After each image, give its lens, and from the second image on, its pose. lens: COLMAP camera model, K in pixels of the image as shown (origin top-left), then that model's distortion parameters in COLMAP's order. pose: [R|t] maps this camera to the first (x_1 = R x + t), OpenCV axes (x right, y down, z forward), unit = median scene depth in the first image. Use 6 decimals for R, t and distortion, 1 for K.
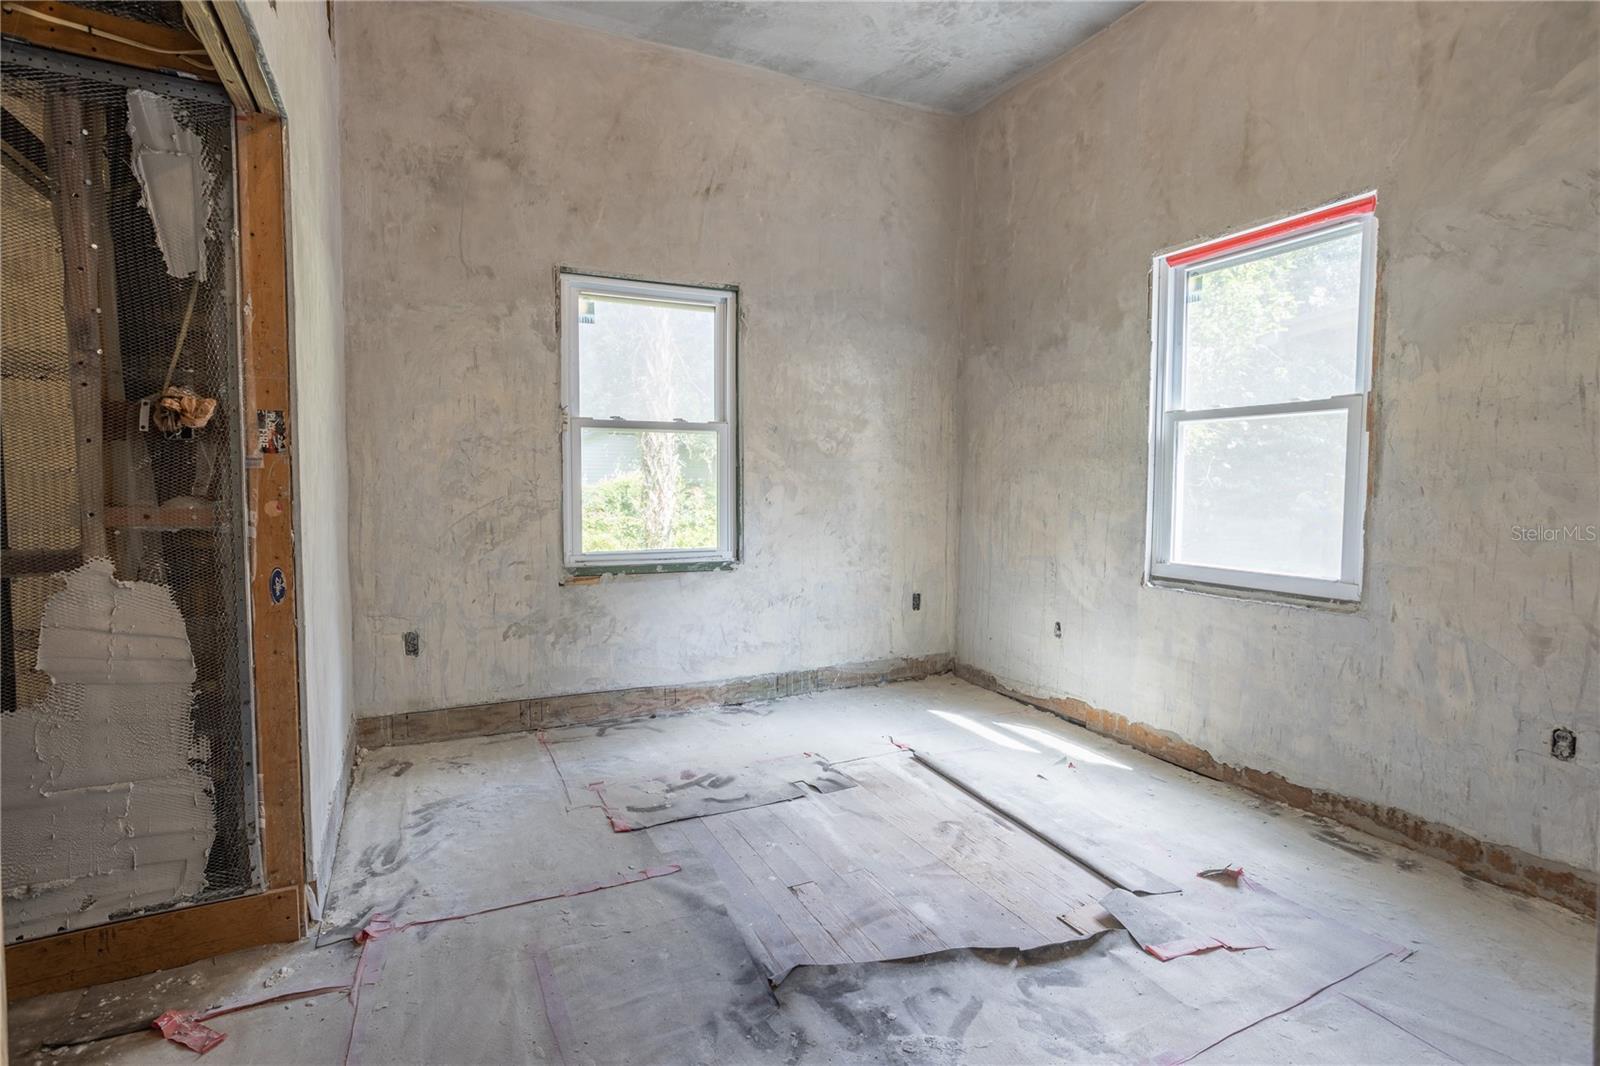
lens RADIAL K [[785.8, 0, 802.9], [0, 785.8, 534.1], [0, 0, 1]] dist [-0.048578, 0.027971]
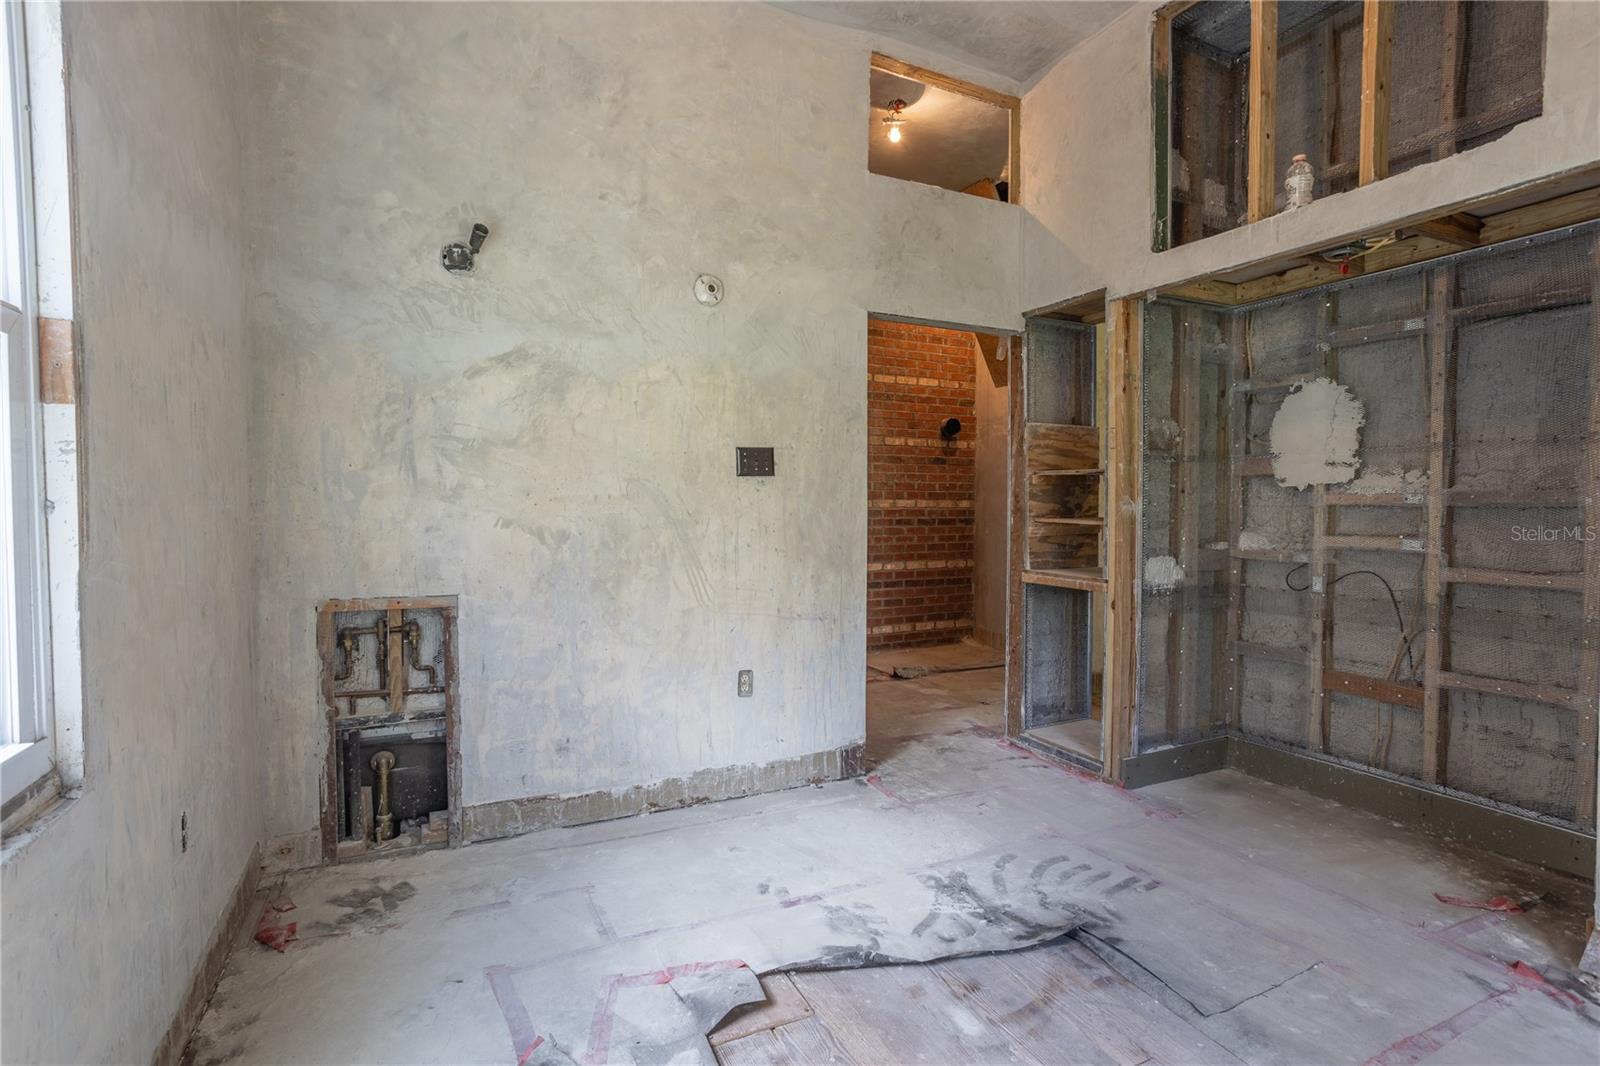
lens RADIAL K [[785.8, 0, 798.4], [0, 785.8, 525.3], [0, 0, 1]] dist [-0.048578, 0.027971]
pose [[-0.999991, 0.004324, 0.000261, 0.413981], [0.004330, 0.995771, 0.091769, -0.160159], [0.000137, 0.091770, -0.995780, 2.193412]]
